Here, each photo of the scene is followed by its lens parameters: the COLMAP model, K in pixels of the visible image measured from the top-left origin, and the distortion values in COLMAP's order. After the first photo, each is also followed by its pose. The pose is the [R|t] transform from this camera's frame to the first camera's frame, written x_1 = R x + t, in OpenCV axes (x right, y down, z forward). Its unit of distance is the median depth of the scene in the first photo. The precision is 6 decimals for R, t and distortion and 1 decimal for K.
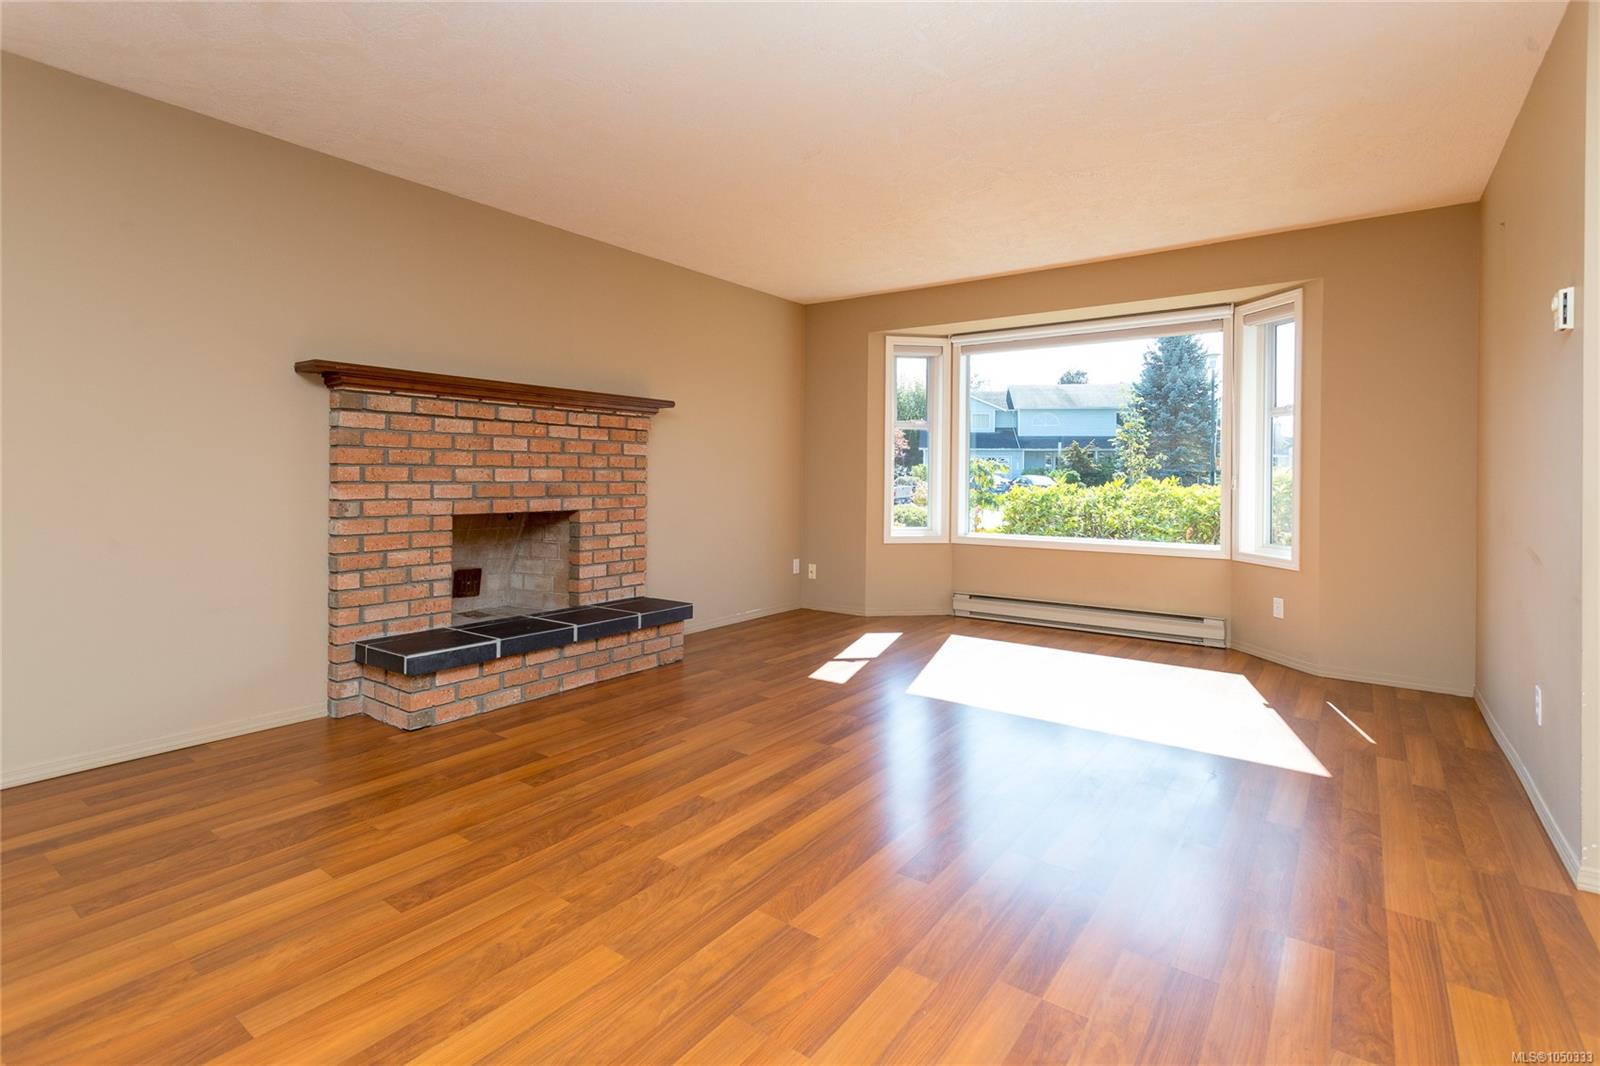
lens RADIAL K [[752.4, 0, 798.3], [0, 752.4, 494.0], [0, 0, 1]] dist [0.001081, 0.001091]
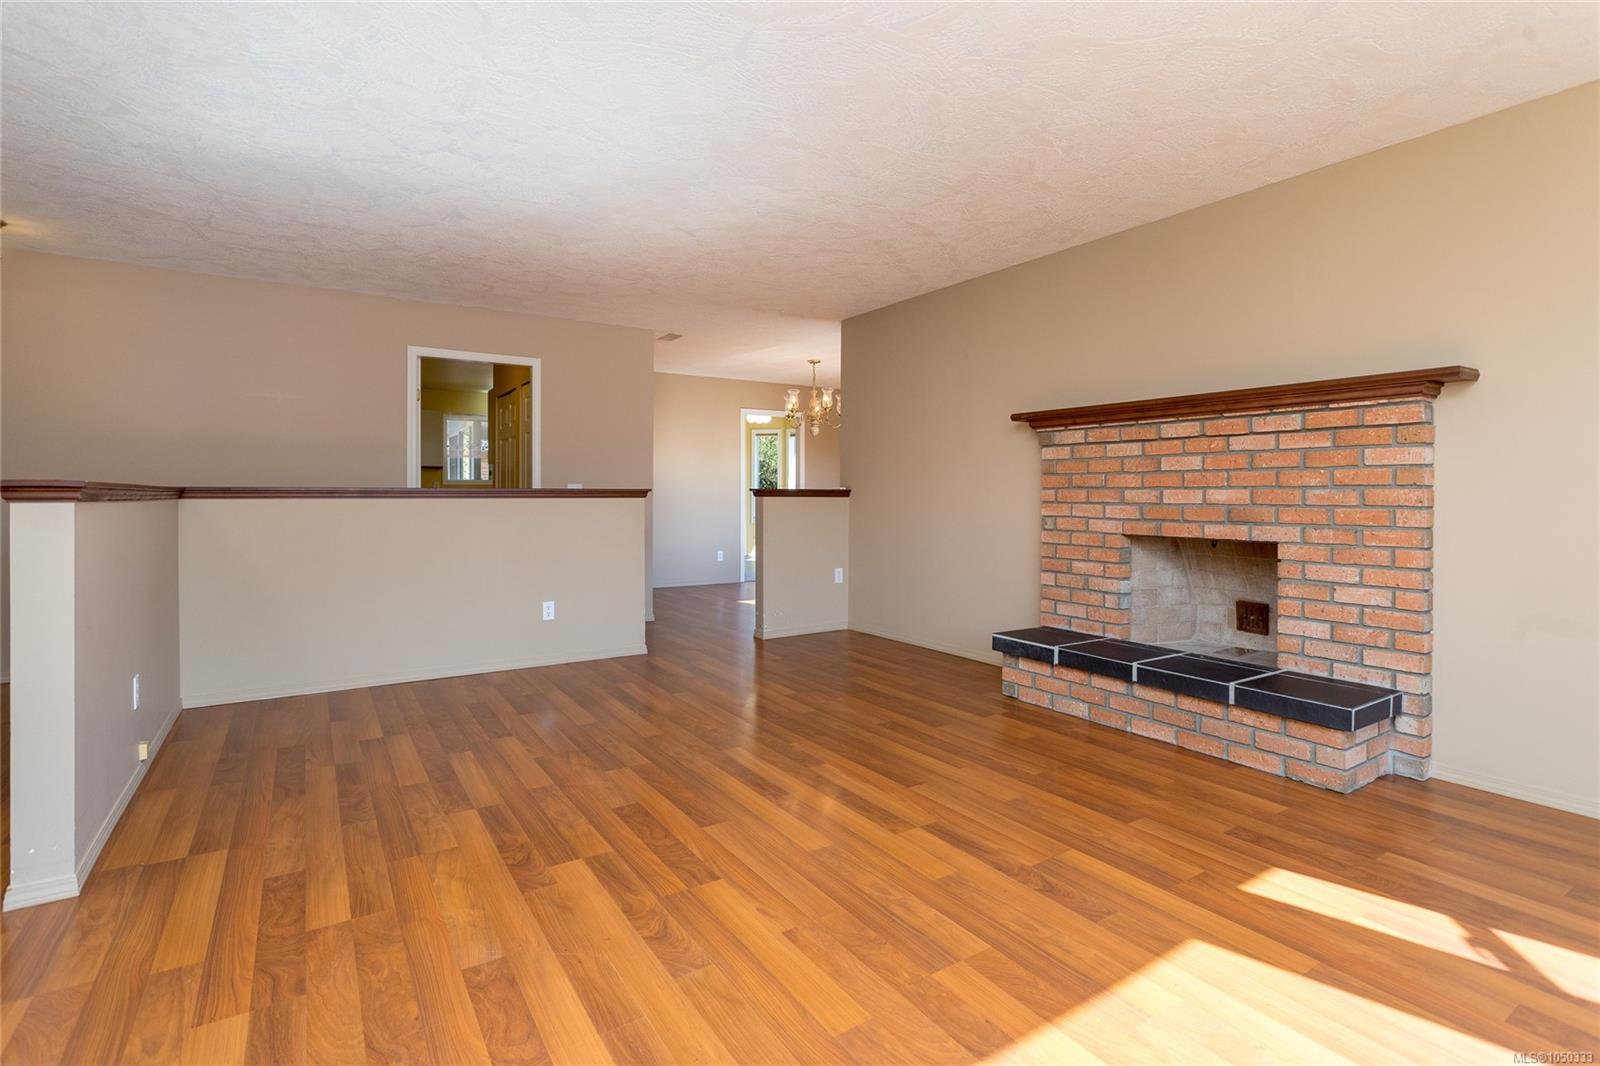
lens RADIAL K [[752.4, 0, 798.3], [0, 752.4, 494.0], [0, 0, 1]] dist [0.001081, 0.001091]
pose [[-0.339509, -0.009852, -0.940551, 0.673966], [-0.029558, 0.999563, 0.000200, -0.014919], [0.940138, 0.027868, -0.339652, 0.907790]]
